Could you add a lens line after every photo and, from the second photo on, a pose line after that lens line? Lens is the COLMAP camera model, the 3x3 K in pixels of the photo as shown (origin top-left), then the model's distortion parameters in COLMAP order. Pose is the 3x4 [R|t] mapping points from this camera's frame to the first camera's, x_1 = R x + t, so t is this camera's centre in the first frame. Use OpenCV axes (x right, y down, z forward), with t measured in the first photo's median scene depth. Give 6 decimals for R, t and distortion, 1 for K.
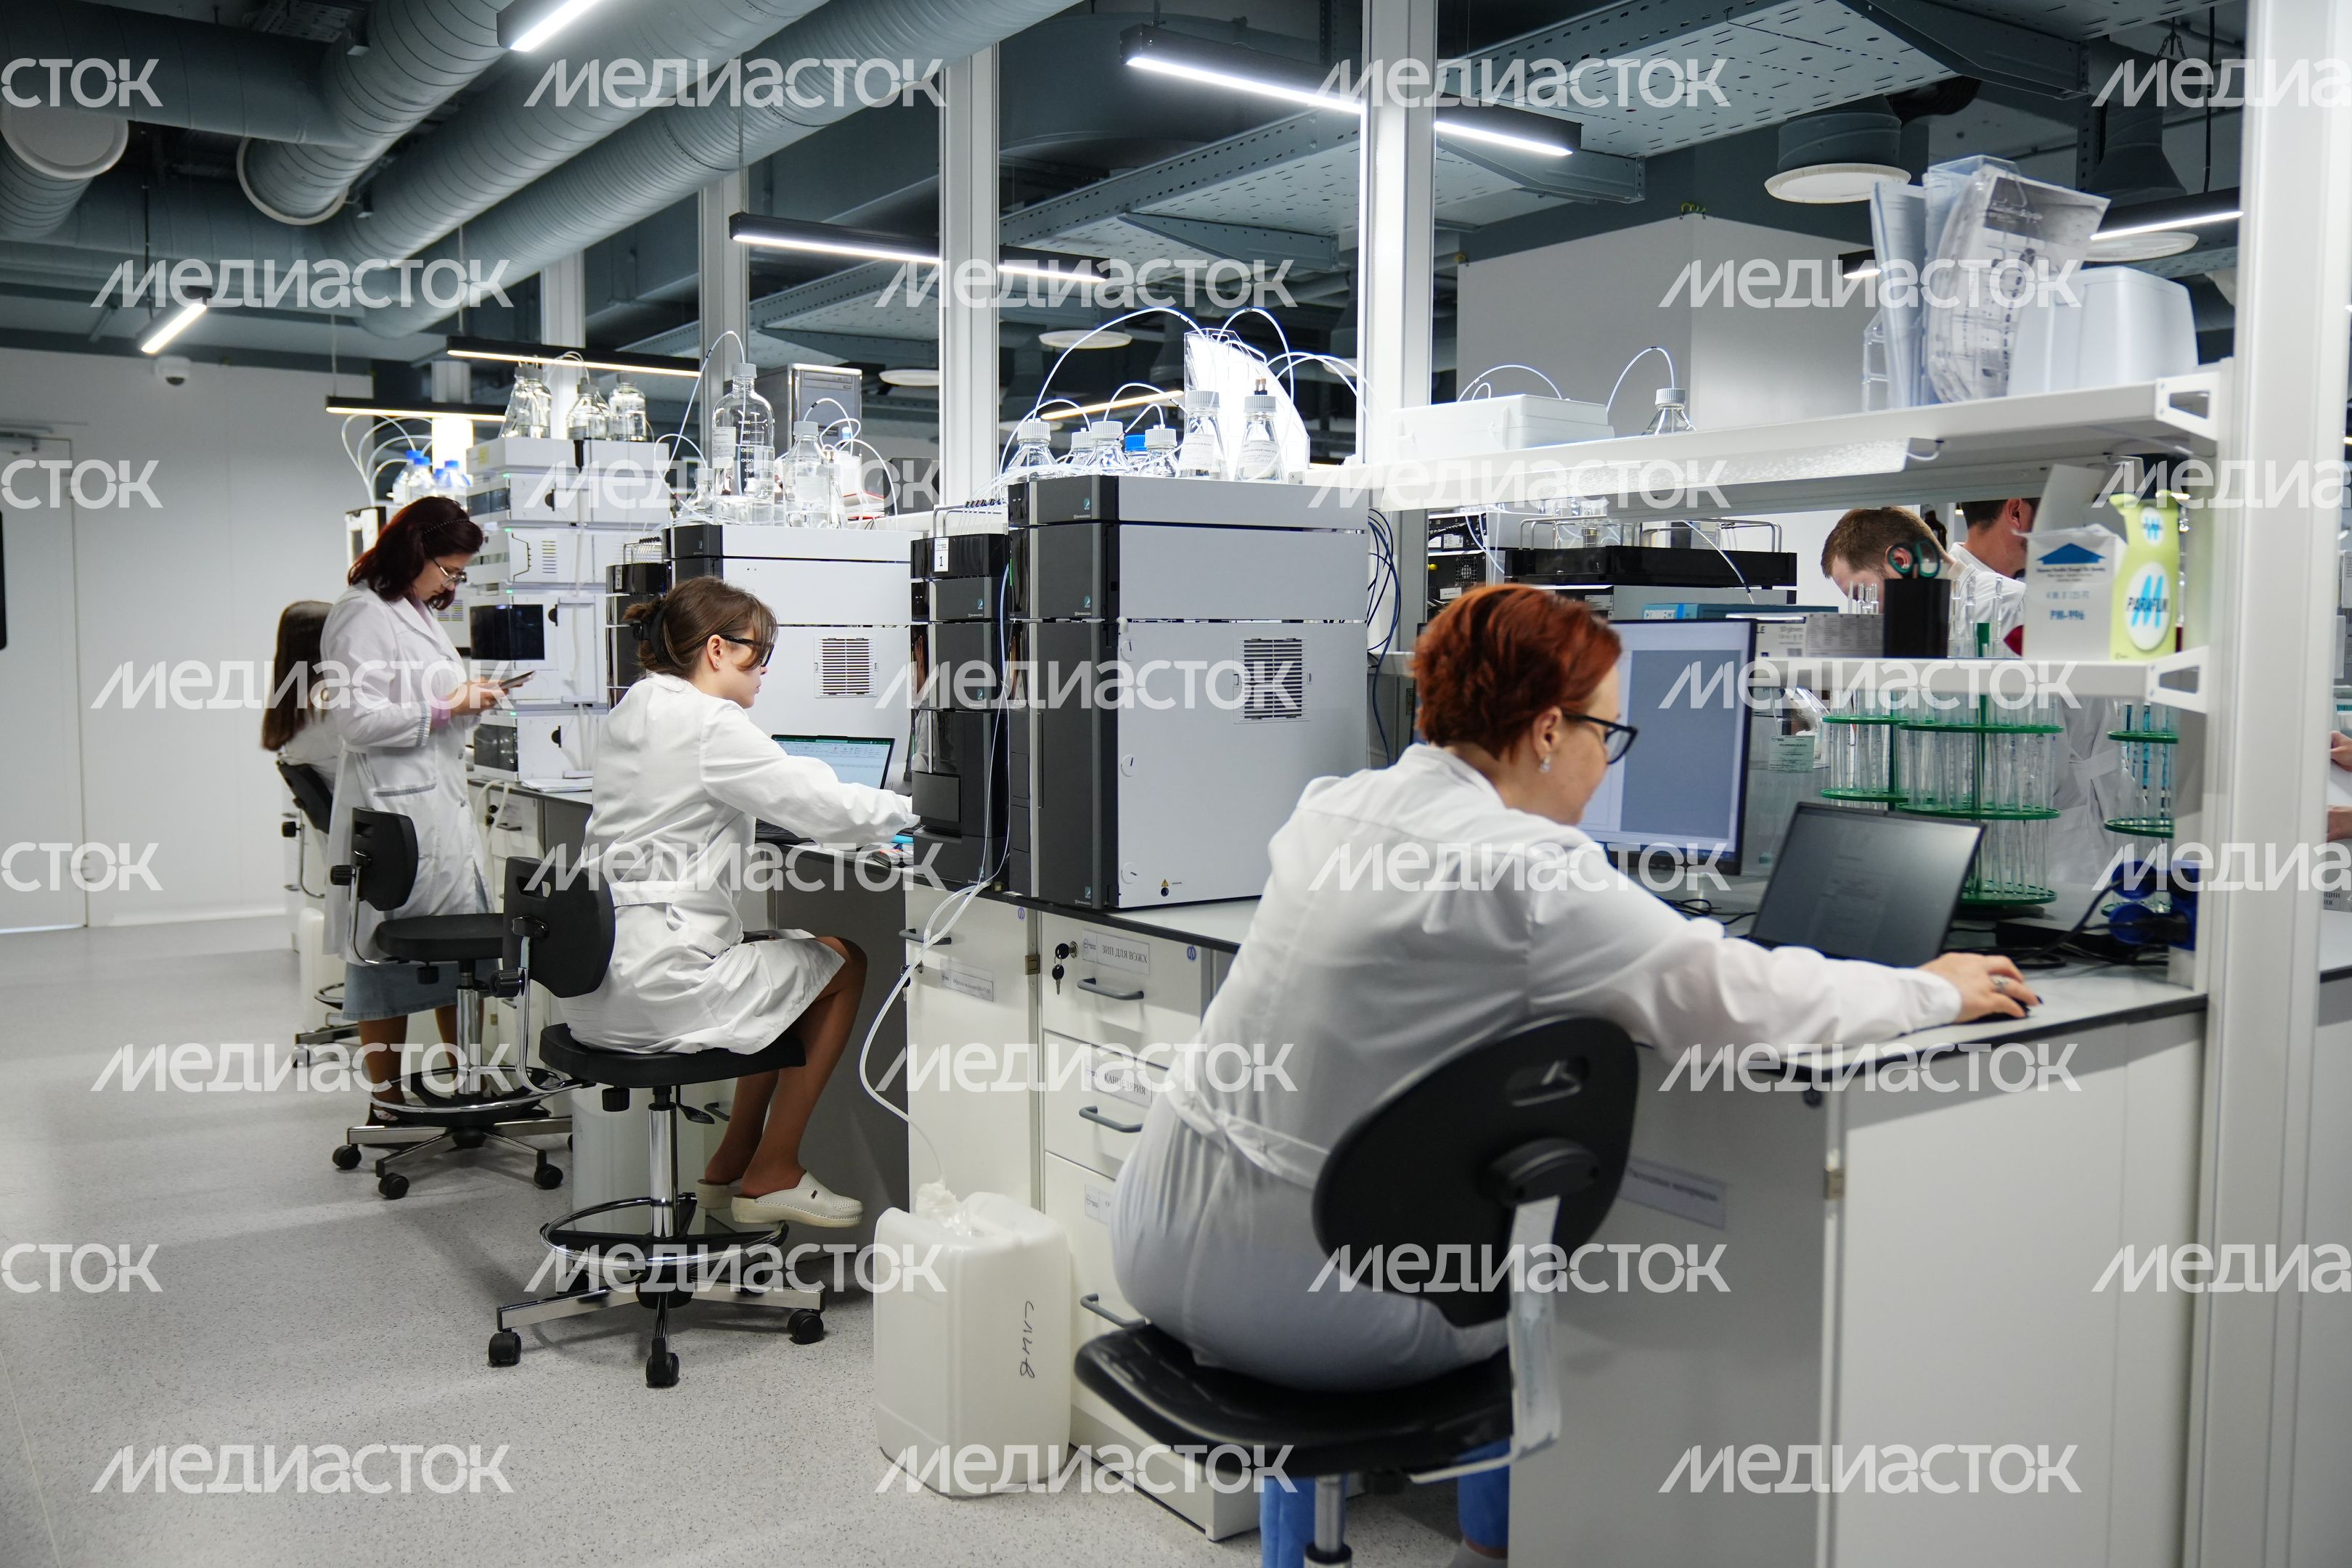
lens RADIAL K [[2024.3, 0, 1176.0], [0, 2024.3, 784.0], [0, 0, 1]] dist [-0.002502, 0.064053]
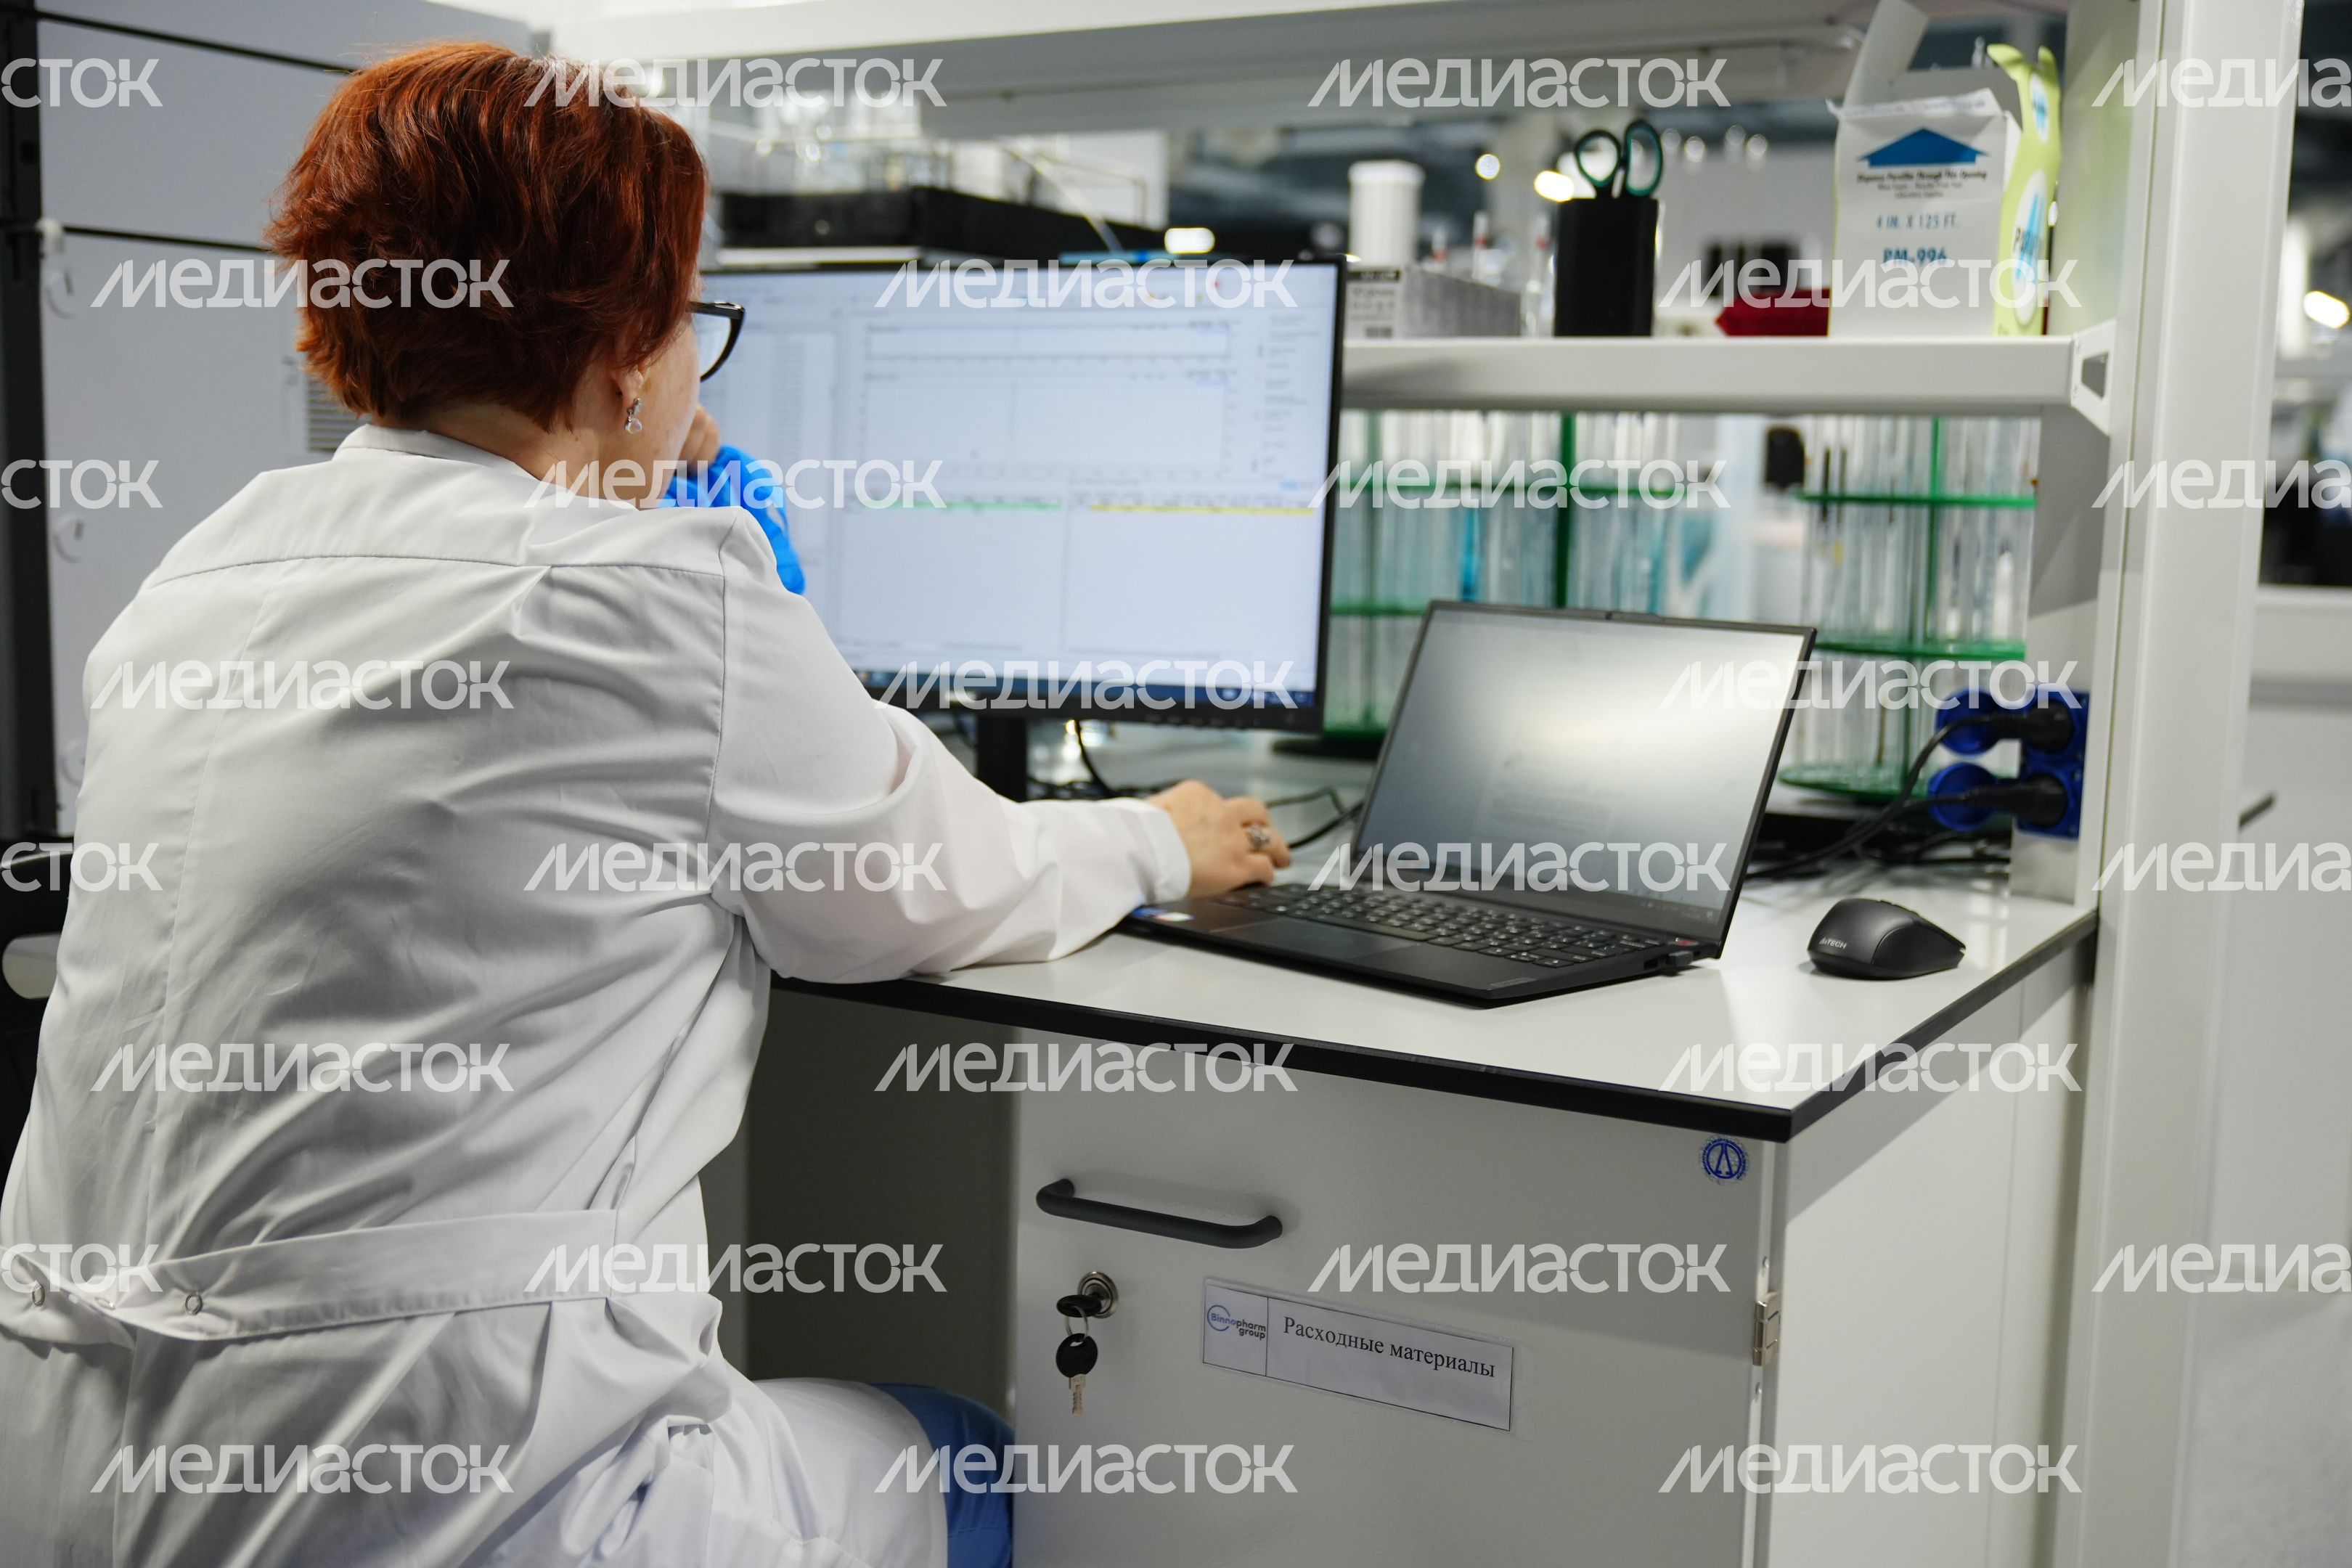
lens RADIAL K [[2578.8, 0, 1177.4], [0, 2578.8, 782.7], [0, 0, 1]] dist [0.002880, -0.030625]
pose [[0.909065, -0.033772, 0.415283, -0.050832], [0.009352, 0.998112, 0.060697, 0.017236], [-0.416549, -0.051294, 0.907665, 0.420198]]
